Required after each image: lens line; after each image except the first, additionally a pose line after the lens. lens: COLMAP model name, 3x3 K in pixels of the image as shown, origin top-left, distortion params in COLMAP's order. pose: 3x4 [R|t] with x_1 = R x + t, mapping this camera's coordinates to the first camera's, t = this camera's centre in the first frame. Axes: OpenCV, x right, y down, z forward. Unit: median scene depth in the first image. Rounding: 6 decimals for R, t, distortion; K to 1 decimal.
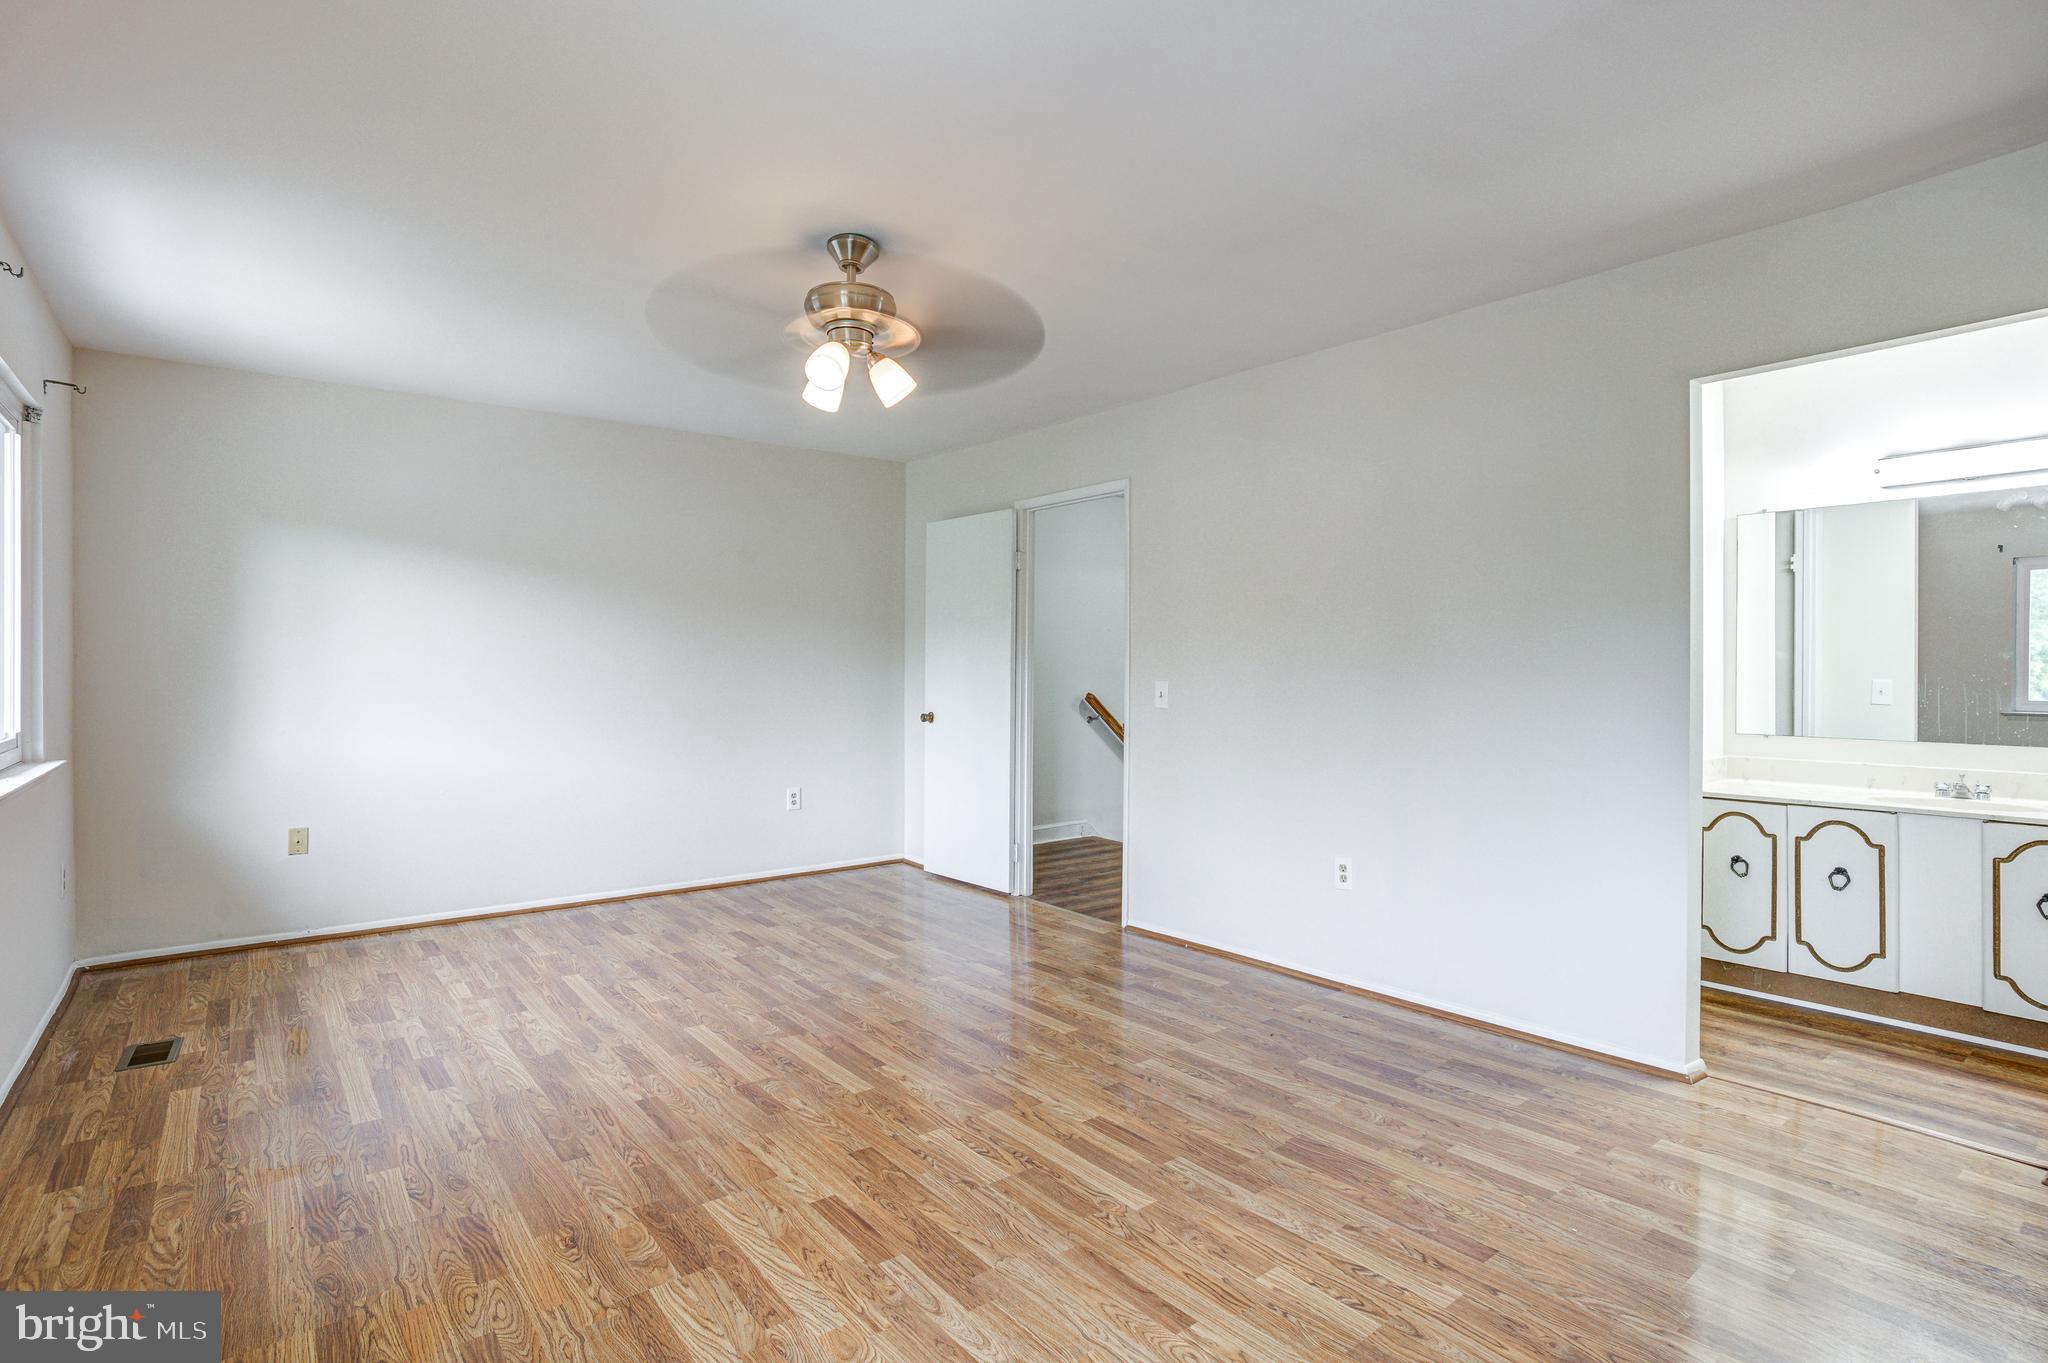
lens RADIAL K [[1001.0, 0, 1020.2], [0, 1001.0, 662.4], [0, 0, 1]] dist [-0.061968, 0.024315]
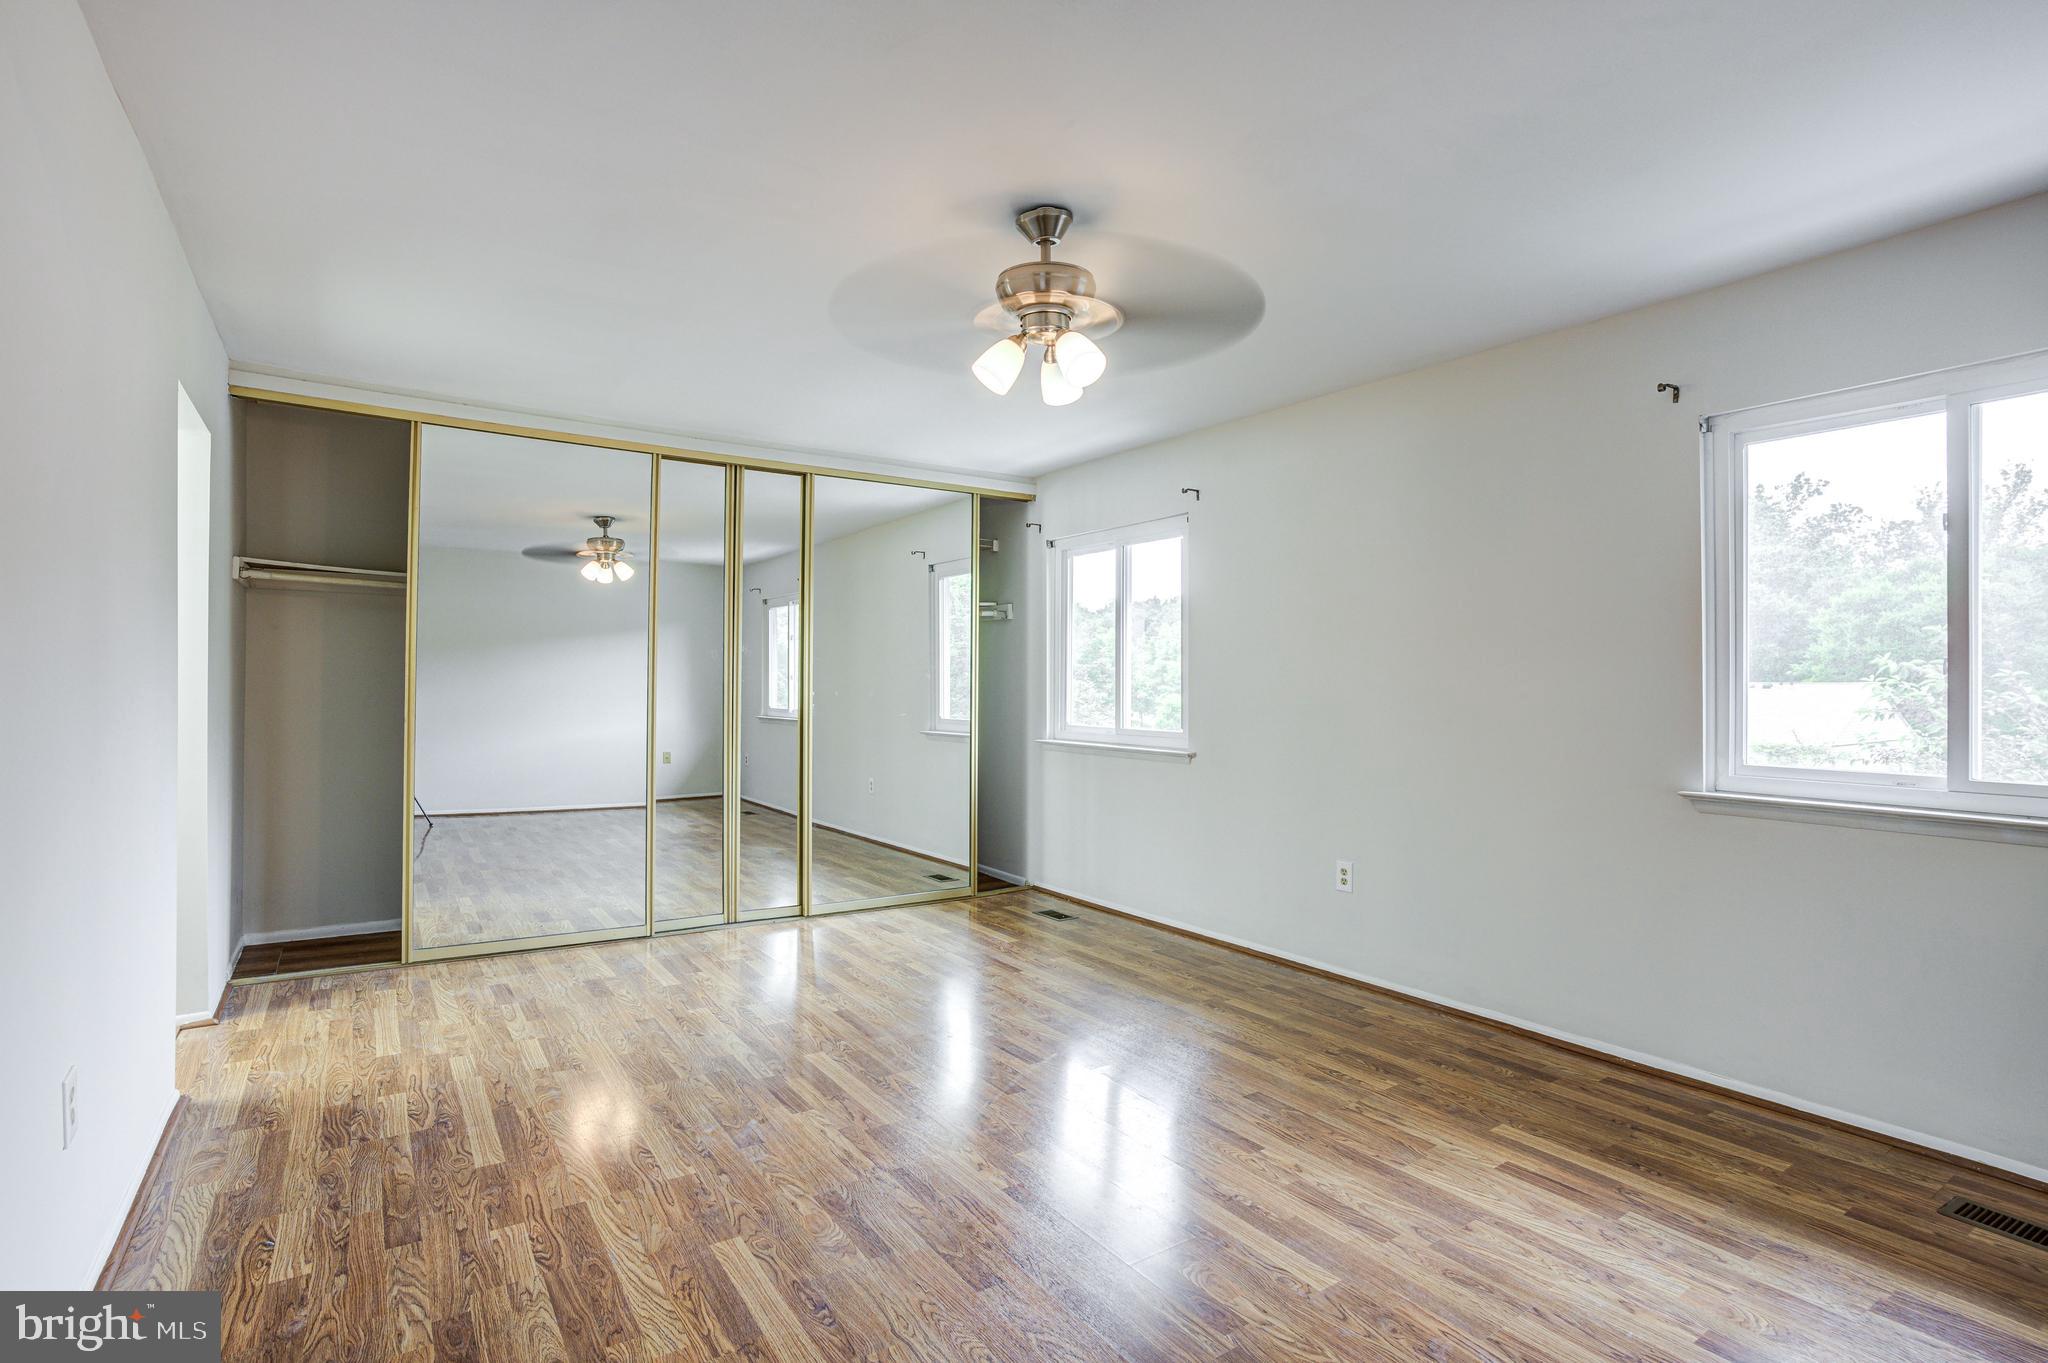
lens RADIAL K [[1001.0, 0, 1026.7], [0, 1001.0, 677.9], [0, 0, 1]] dist [-0.061968, 0.024315]
pose [[-0.997738, -0.010516, 0.066402, -0.231093], [-0.011544, 0.999819, -0.015123, 0.013732], [-0.066231, -0.015855, -0.997678, 2.041933]]
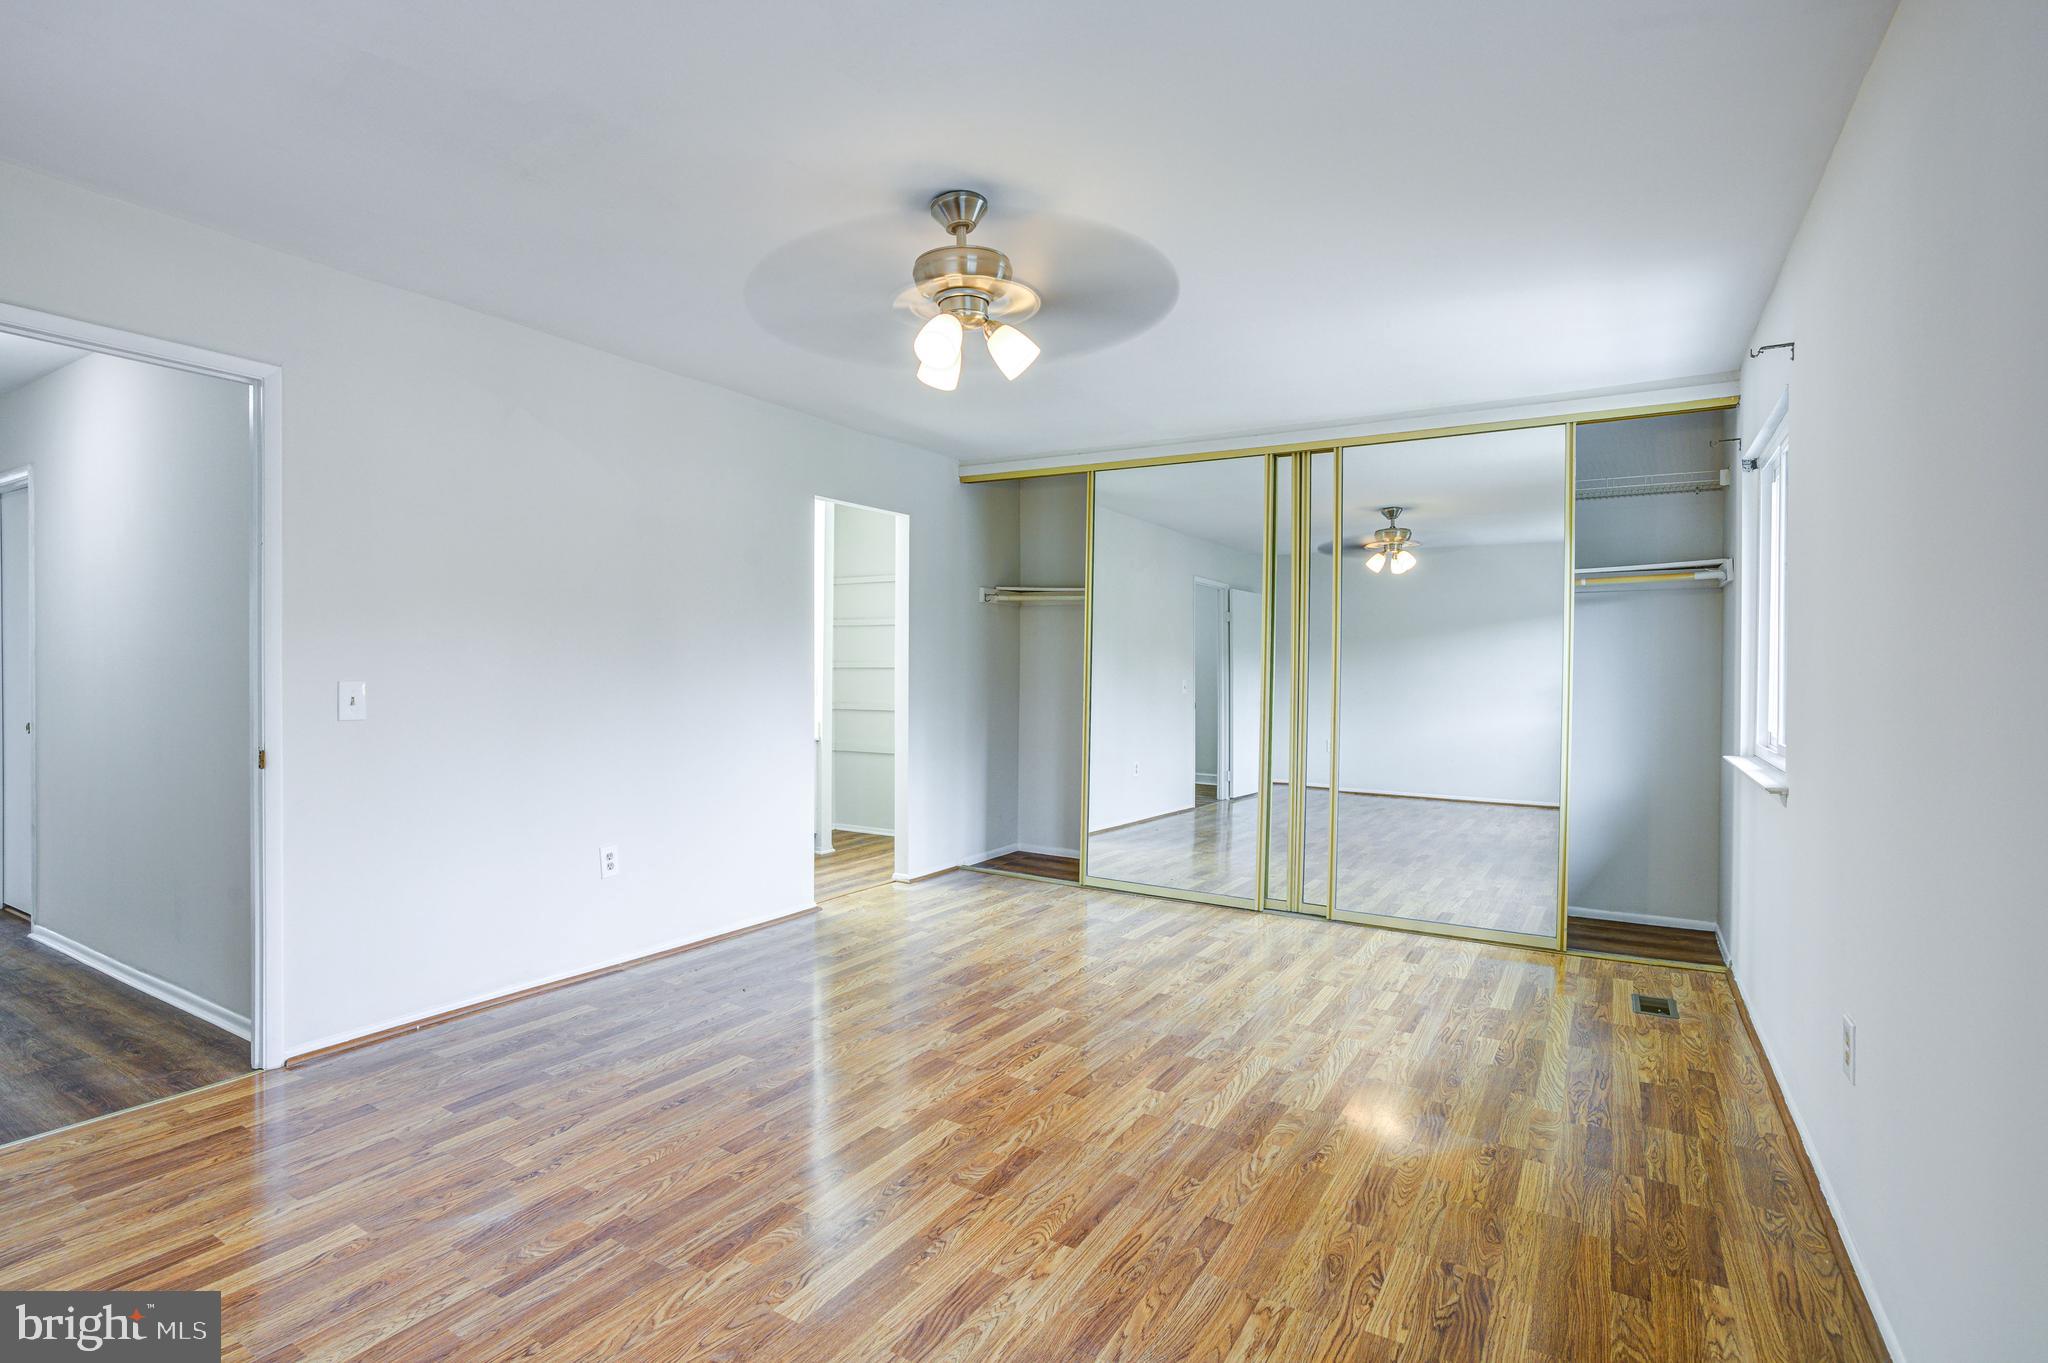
lens RADIAL K [[1001.0, 0, 996.0], [0, 1001.0, 684.9], [0, 0, 1]] dist [-0.061968, 0.024315]
pose [[-0.325438, -0.022618, 0.945293, -1.119089], [-0.016328, 0.999699, 0.018298, 0.001485], [-0.945422, -0.009480, -0.325709, 1.358302]]
